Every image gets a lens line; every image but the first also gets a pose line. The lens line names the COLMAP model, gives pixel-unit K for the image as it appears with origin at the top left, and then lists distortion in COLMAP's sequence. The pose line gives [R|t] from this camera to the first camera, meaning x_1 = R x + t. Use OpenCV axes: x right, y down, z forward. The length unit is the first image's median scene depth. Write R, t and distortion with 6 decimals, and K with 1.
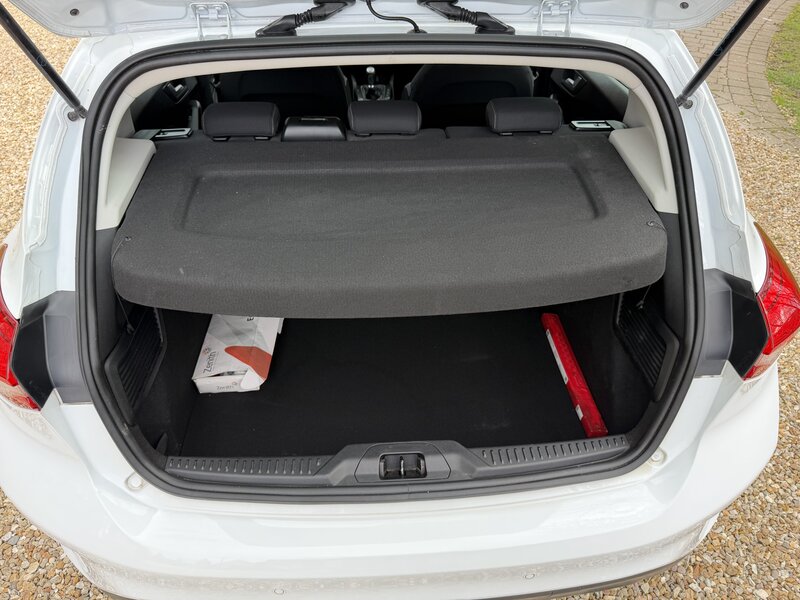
lens RADIAL K [[566.8, 0, 397.2], [0, 566.8, 298.5], [0, 0, 1]] dist [0.031990, -0.039369]
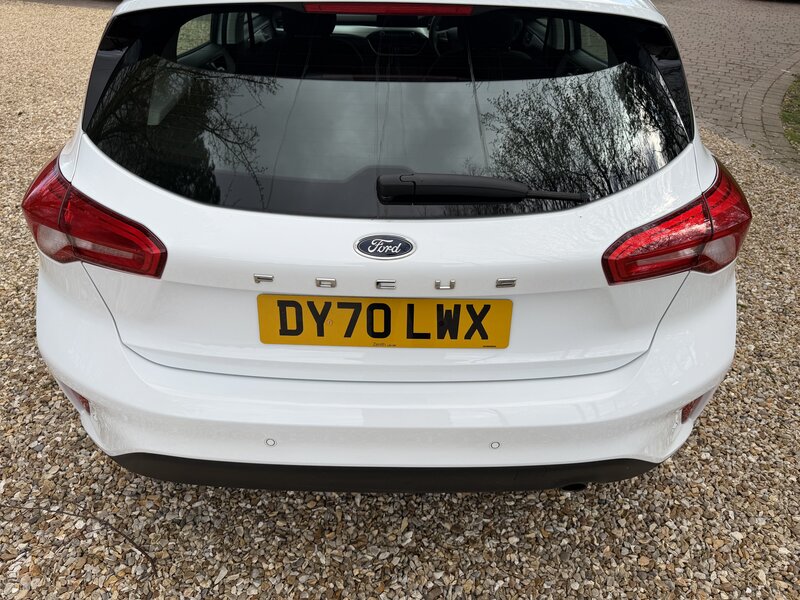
lens RADIAL K [[566.8, 0, 399.1], [0, 566.8, 301.6], [0, 0, 1]] dist [0.031990, -0.039369]
pose [[0.997817, 0.045717, -0.047664, 0.055656], [-0.049920, 0.994592, -0.091071, 0.206265], [0.043243, 0.093252, 0.994703, -0.085755]]
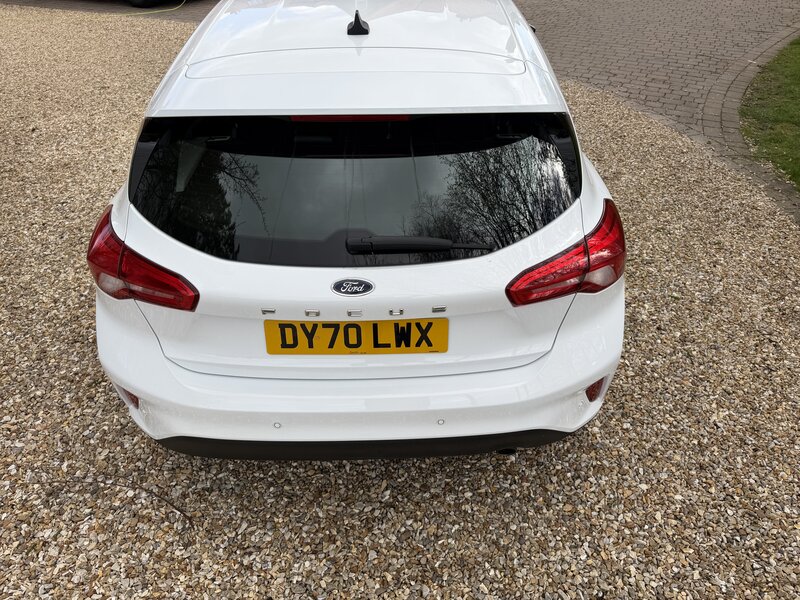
lens RADIAL K [[566.8, 0, 402.6], [0, 566.8, 301.5], [0, 0, 1]] dist [0.031990, -0.039369]
pose [[0.998921, 0.018601, -0.042549, 0.120993], [-0.020965, 0.998222, -0.055798, 0.162353], [0.041436, 0.056630, 0.997535, -0.341665]]
